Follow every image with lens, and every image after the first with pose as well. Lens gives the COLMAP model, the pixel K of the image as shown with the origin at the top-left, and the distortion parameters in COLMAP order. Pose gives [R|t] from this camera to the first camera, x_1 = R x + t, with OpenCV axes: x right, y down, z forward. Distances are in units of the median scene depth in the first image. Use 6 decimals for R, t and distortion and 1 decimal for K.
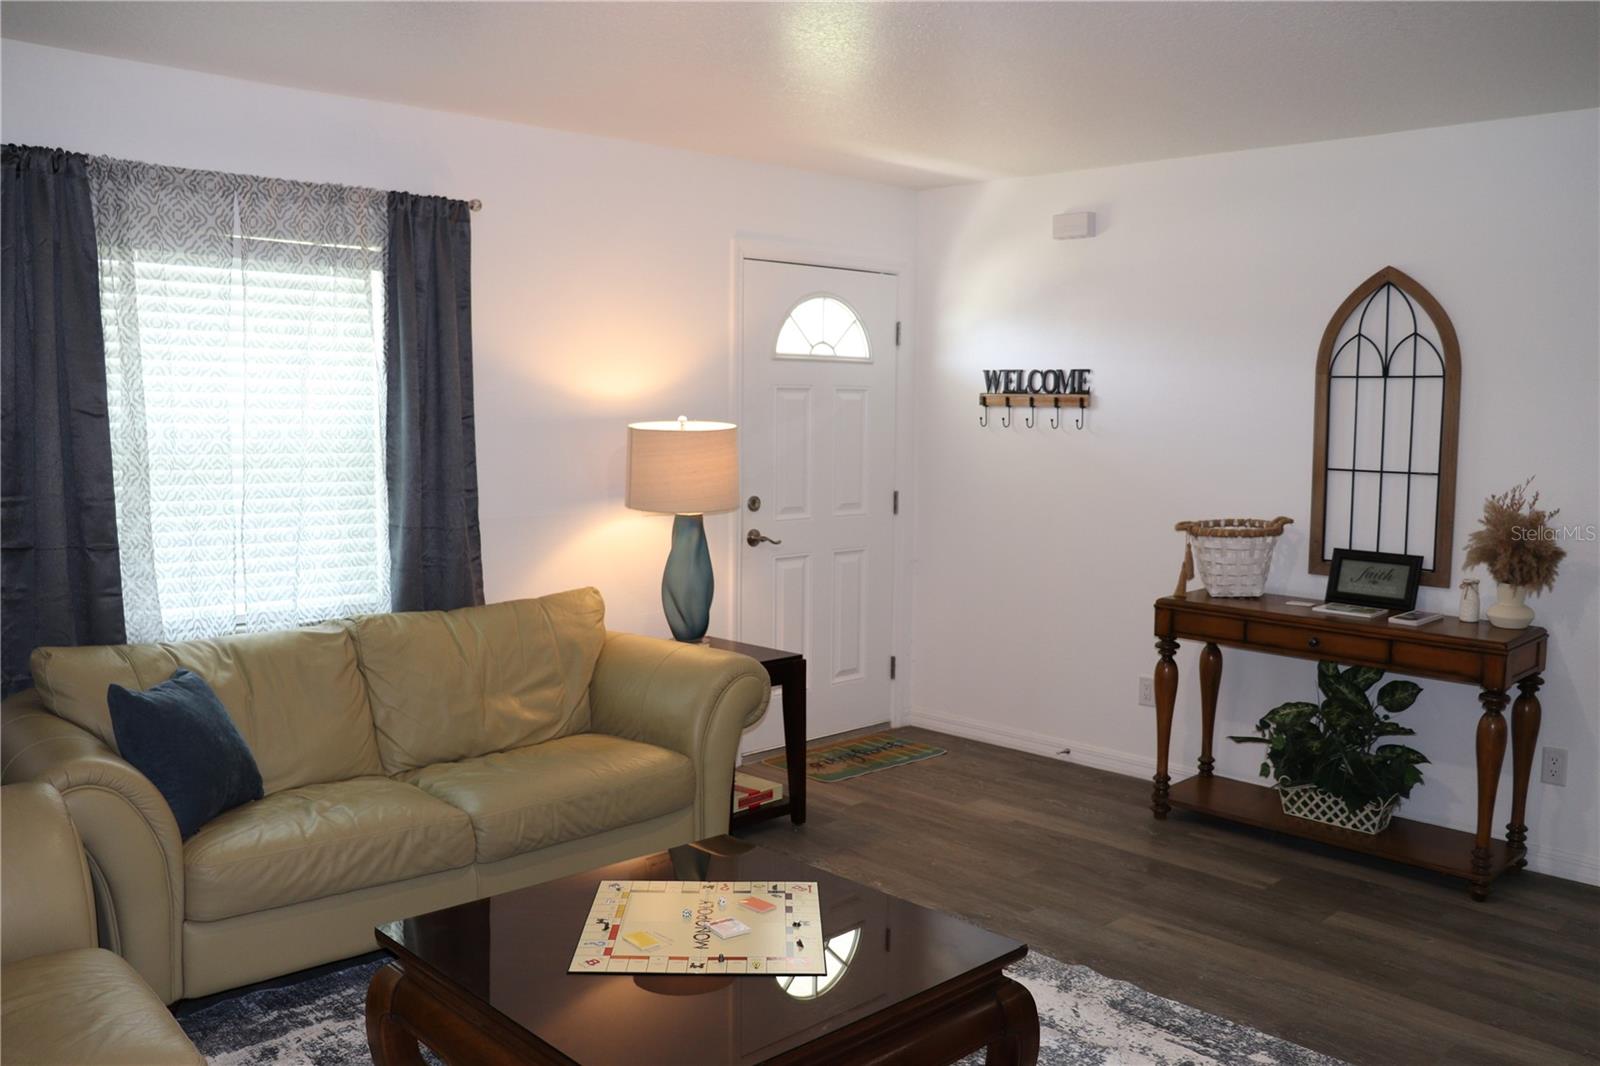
lens RADIAL K [[1317.3, 0, 804.0], [0, 1317.3, 542.1], [0, 0, 1]] dist [-0.162232, 0.140467]
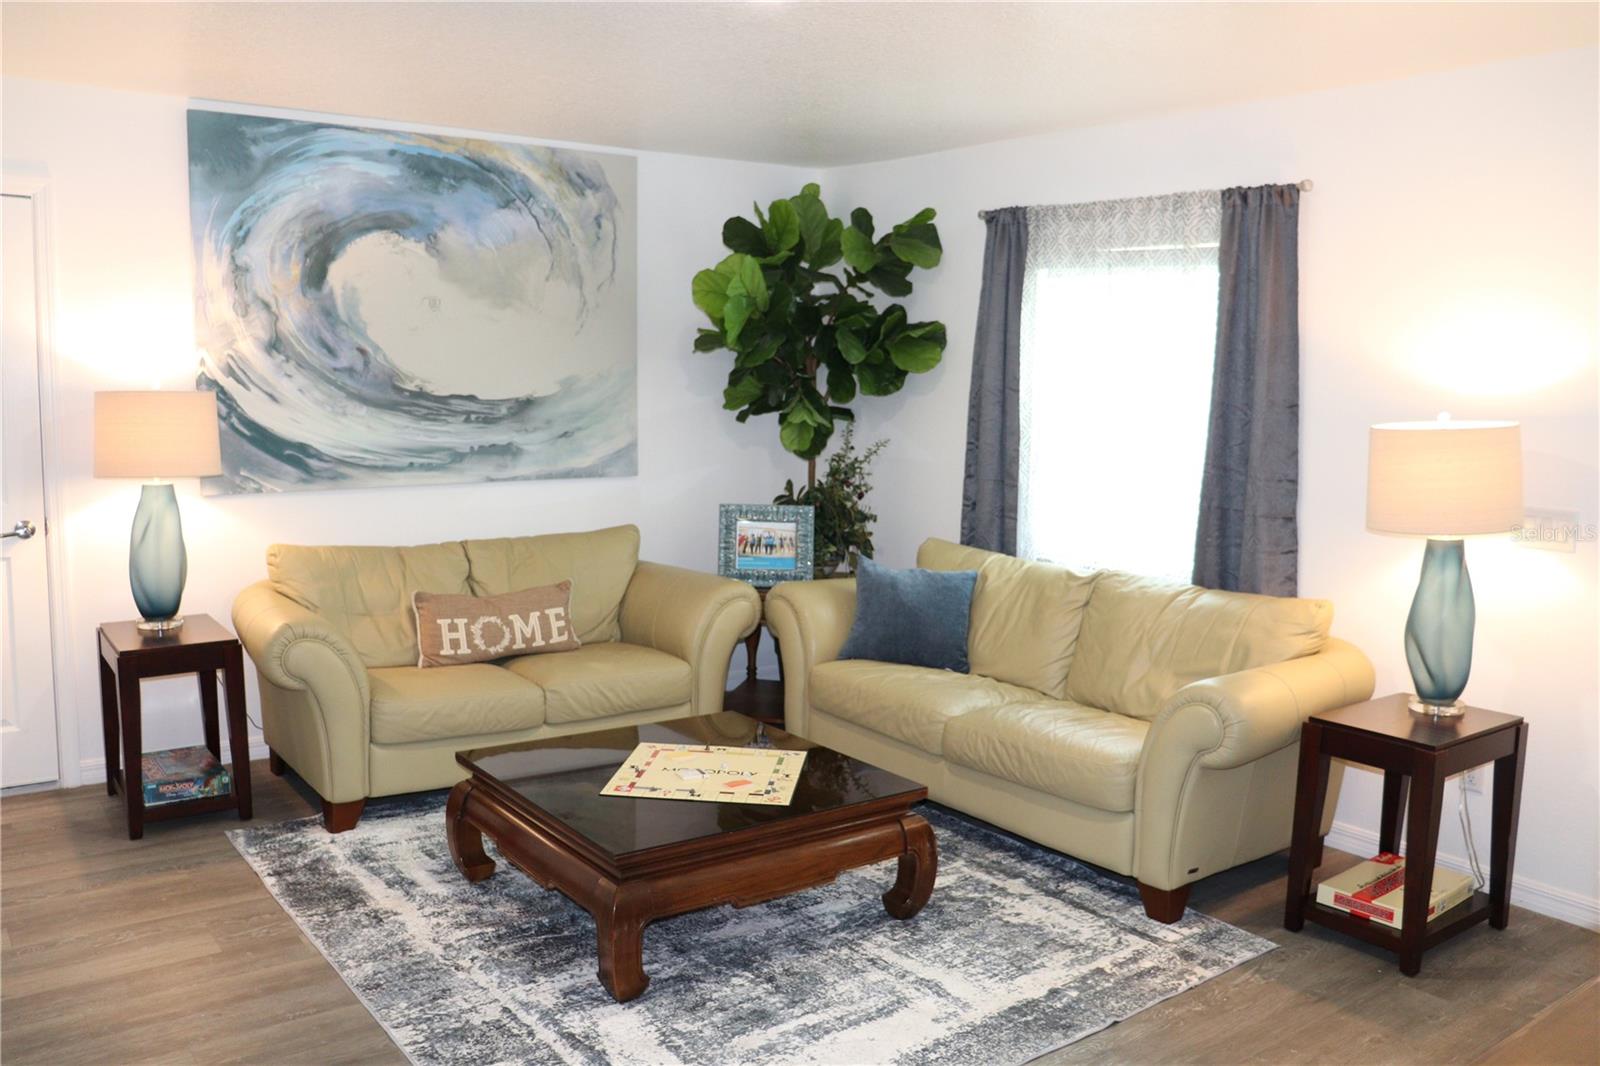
lens RADIAL K [[1317.3, 0, 800.4], [0, 1317.3, 537.0], [0, 0, 1]] dist [-0.162232, 0.140467]
pose [[-0.114220, 0.108409, -0.987523, 0.797444], [-0.129146, 0.983973, 0.122957, -0.075146], [0.985025, 0.141578, -0.098389, 0.799785]]
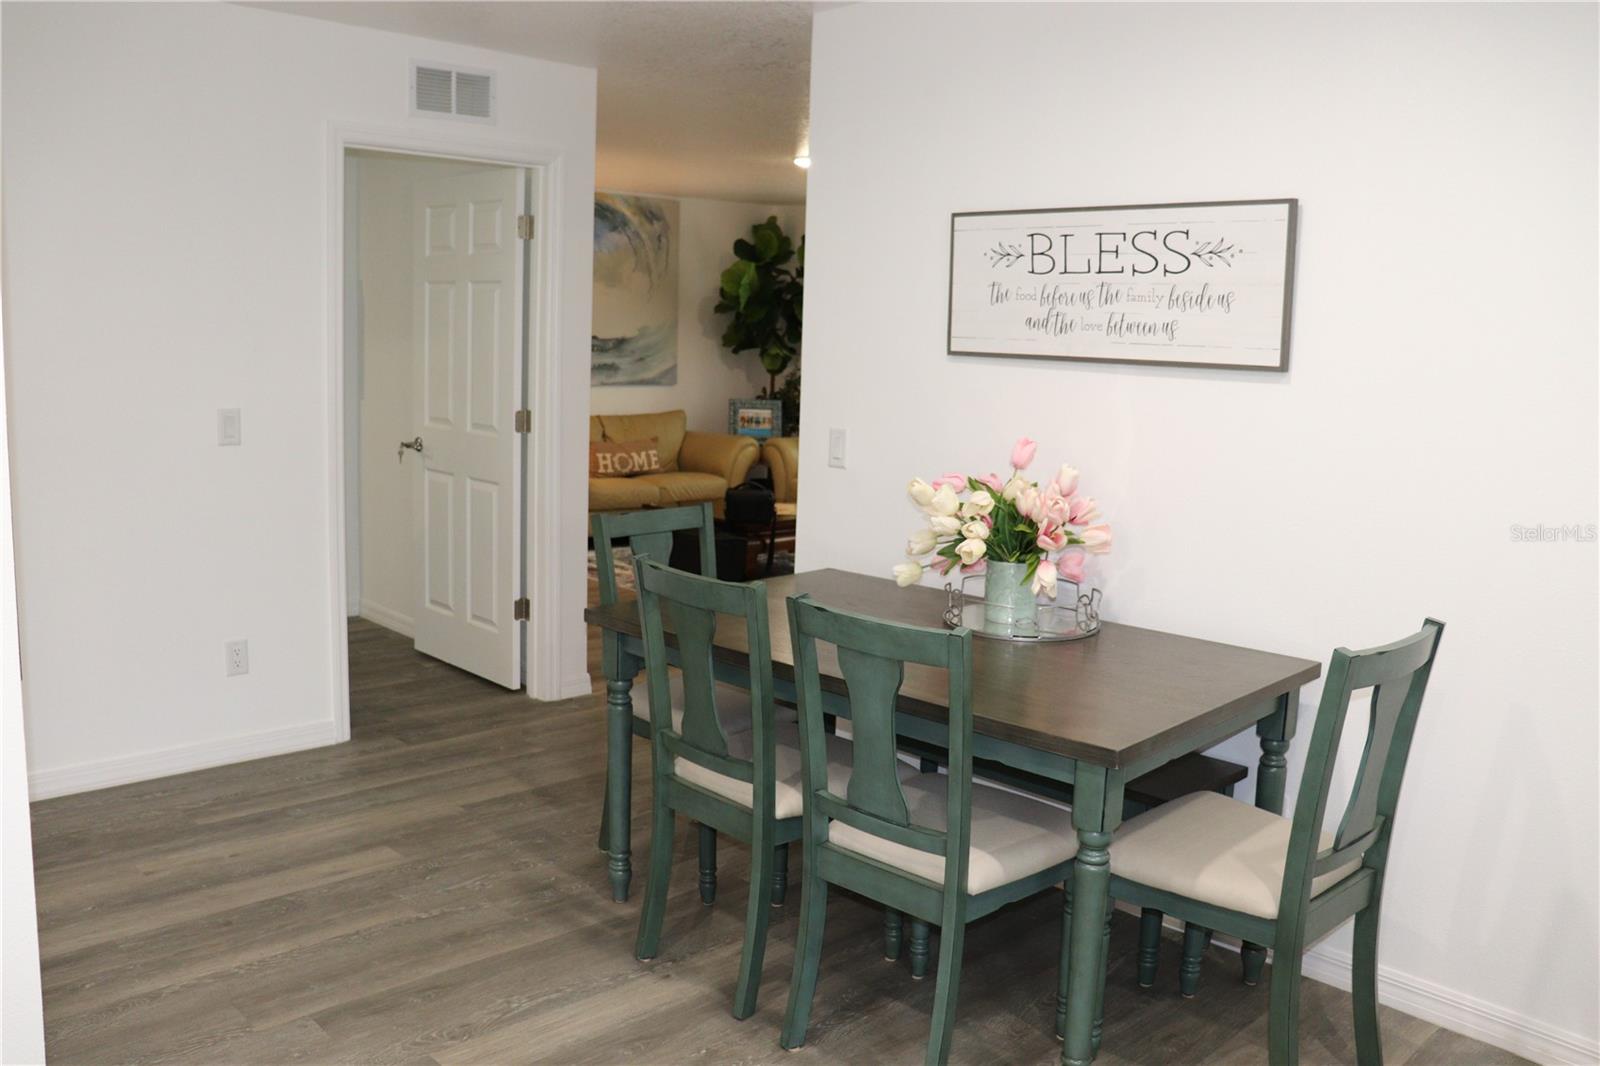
lens RADIAL K [[1317.3, 0, 802.1], [0, 1317.3, 535.9], [0, 0, 1]] dist [-0.162232, 0.140467]
pose [[0.015355, 0.141573, -0.989809, 1.879351], [-0.142559, 0.980122, 0.137976, -0.037803], [0.989667, 0.138987, 0.035232, 0.665112]]
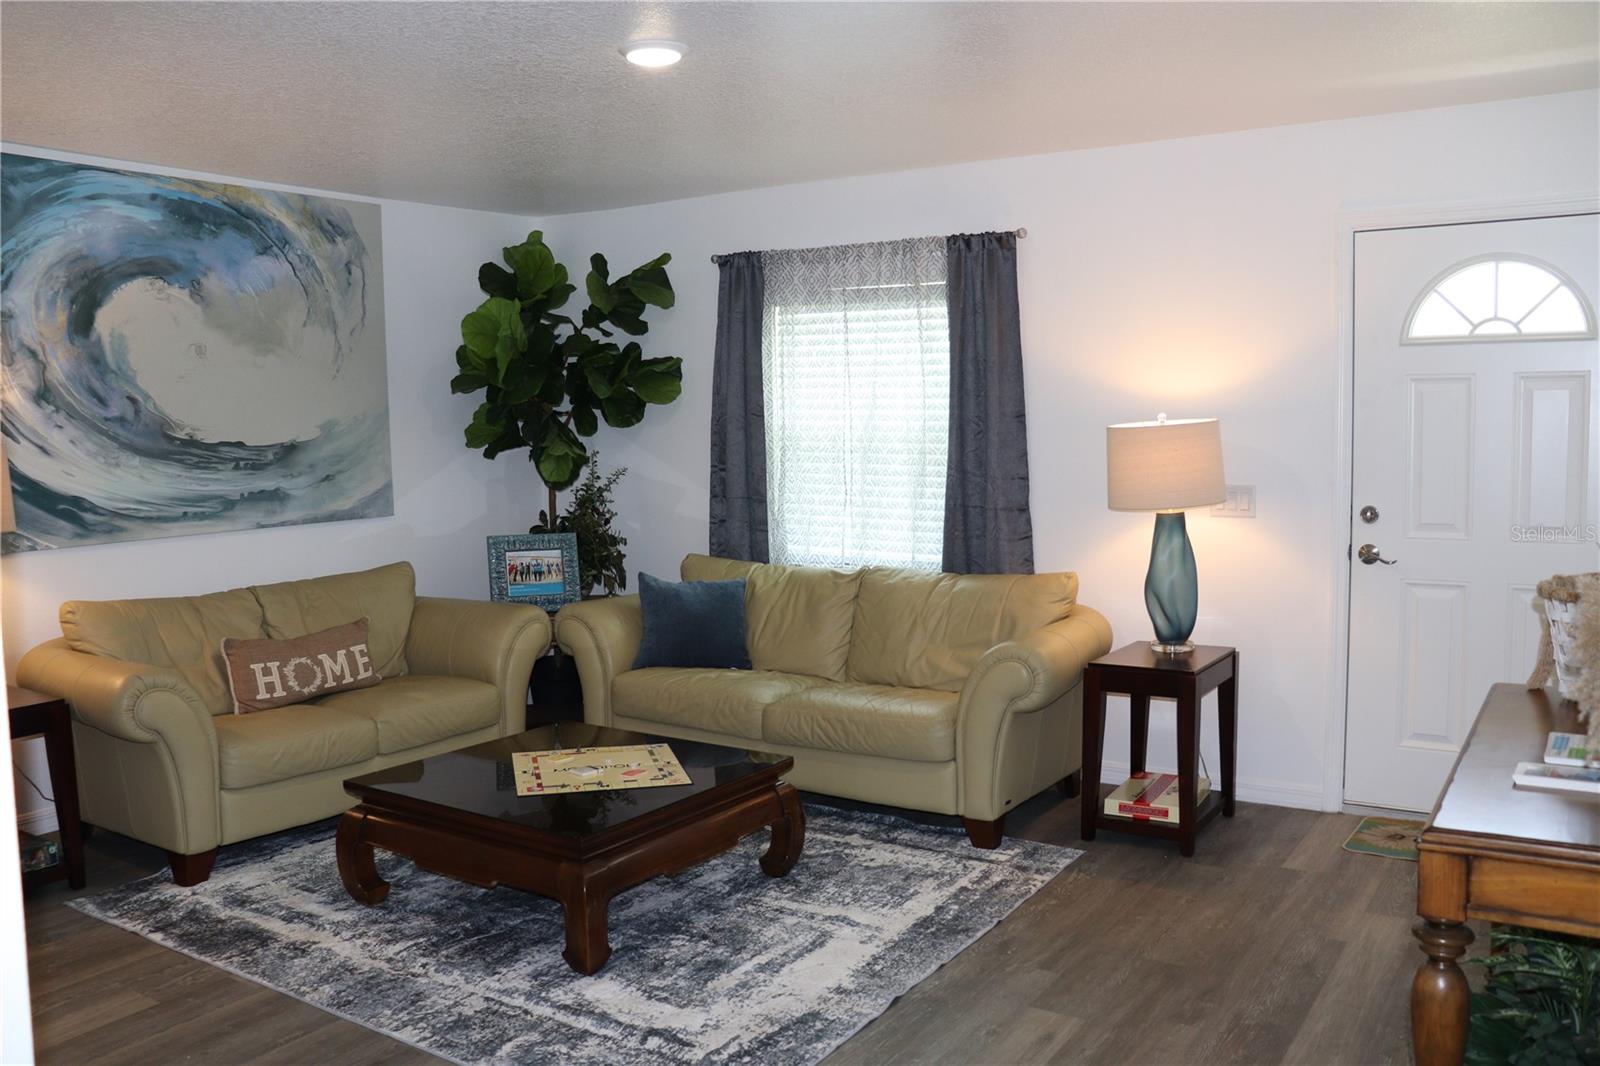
lens RADIAL K [[1317.3, 0, 795.3], [0, 1317.3, 537.8], [0, 0, 1]] dist [-0.162232, 0.140467]
pose [[0.226963, 0.071487, -0.971276, 0.901775], [-0.086834, 0.994816, 0.052929, -0.033669], [0.970024, 0.072327, 0.231994, 0.579997]]
